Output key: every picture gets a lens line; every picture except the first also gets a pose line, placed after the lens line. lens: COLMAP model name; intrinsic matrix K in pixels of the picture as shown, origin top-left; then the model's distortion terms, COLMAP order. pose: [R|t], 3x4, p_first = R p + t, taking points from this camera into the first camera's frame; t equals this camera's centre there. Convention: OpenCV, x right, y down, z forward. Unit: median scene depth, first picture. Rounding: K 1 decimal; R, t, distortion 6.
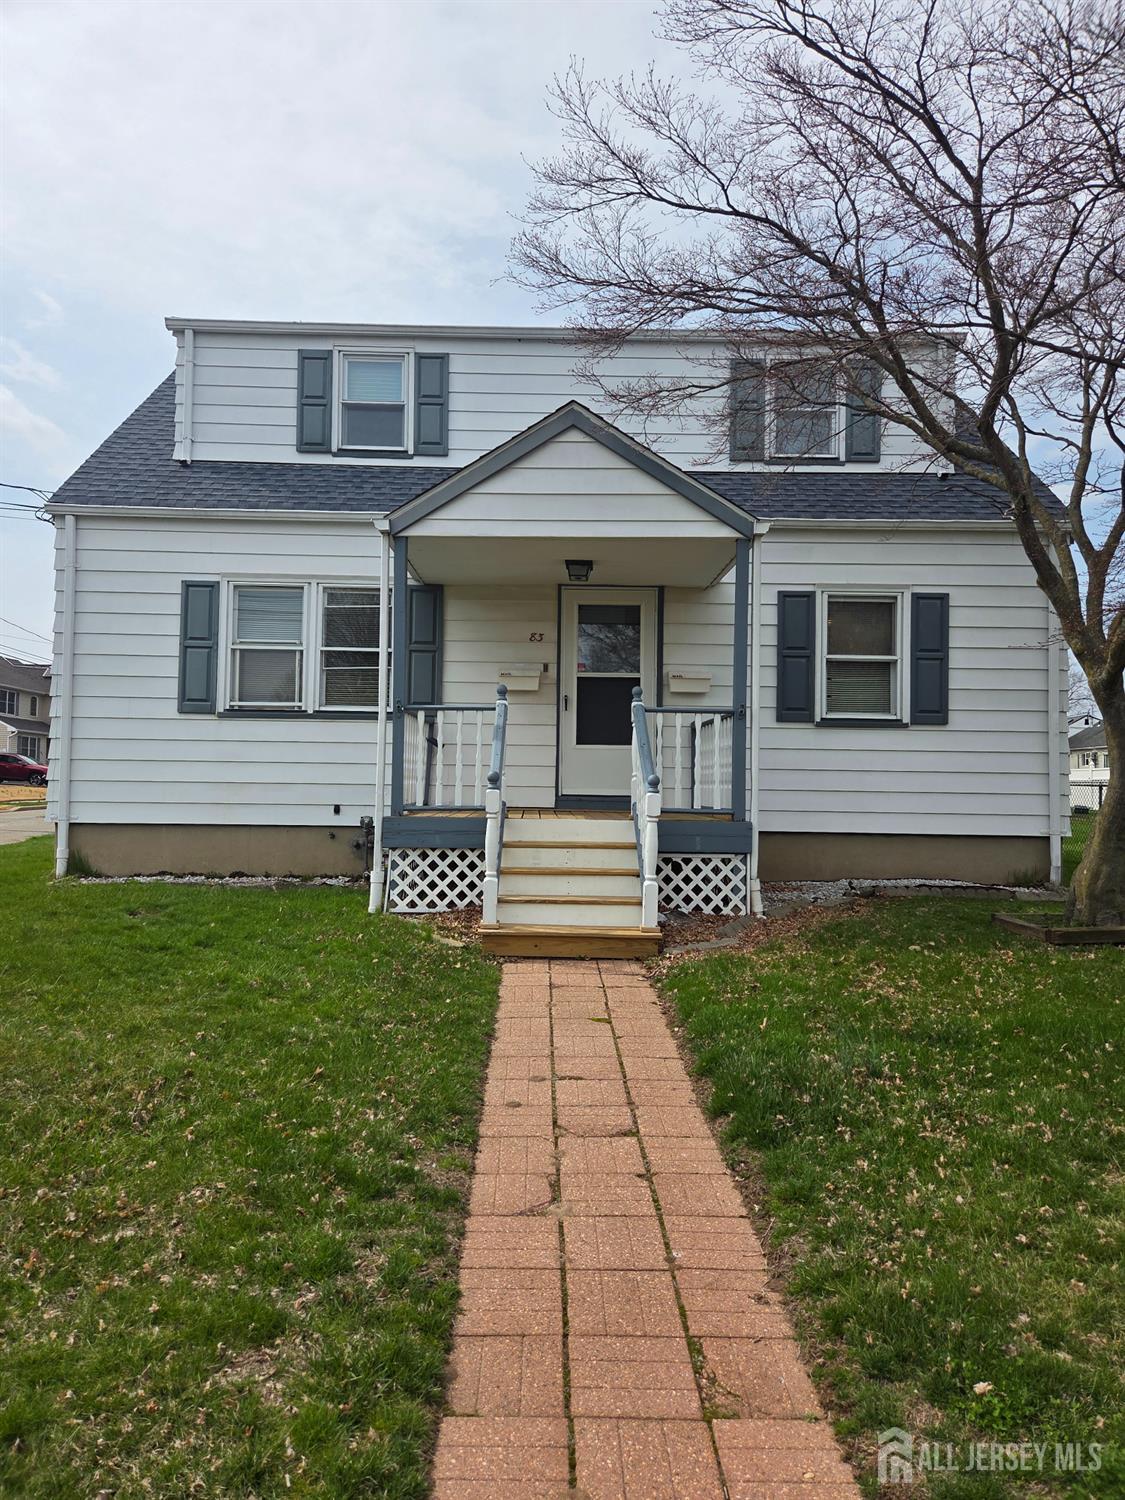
lens RADIAL K [[1009.1, 0, 563.4], [0, 1009.1, 751.3], [0, 0, 1]] dist [0.079591, -0.081651]
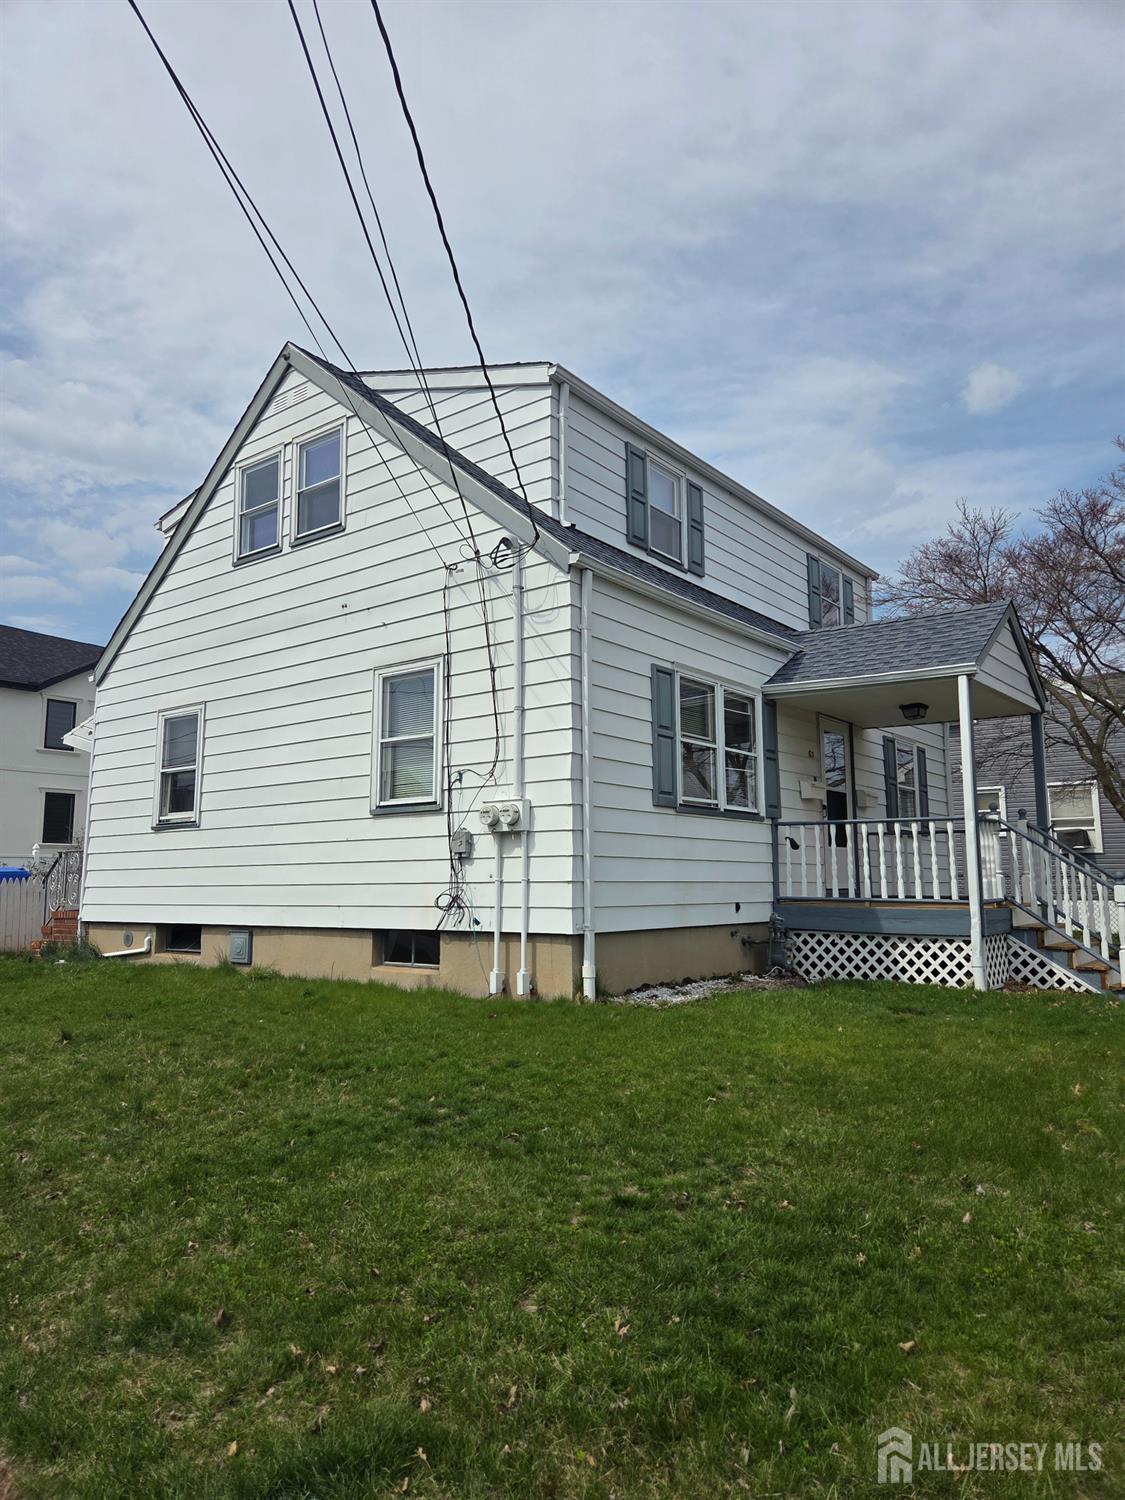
lens RADIAL K [[1009.1, 0, 563.4], [0, 1009.1, 751.3], [0, 0, 1]] dist [0.079591, -0.081651]
pose [[0.610455, 0.088224, 0.787122, -1.143913], [-0.015913, 0.994943, -0.099176, 0.005245], [-0.791891, 0.048017, 0.608771, 0.506795]]
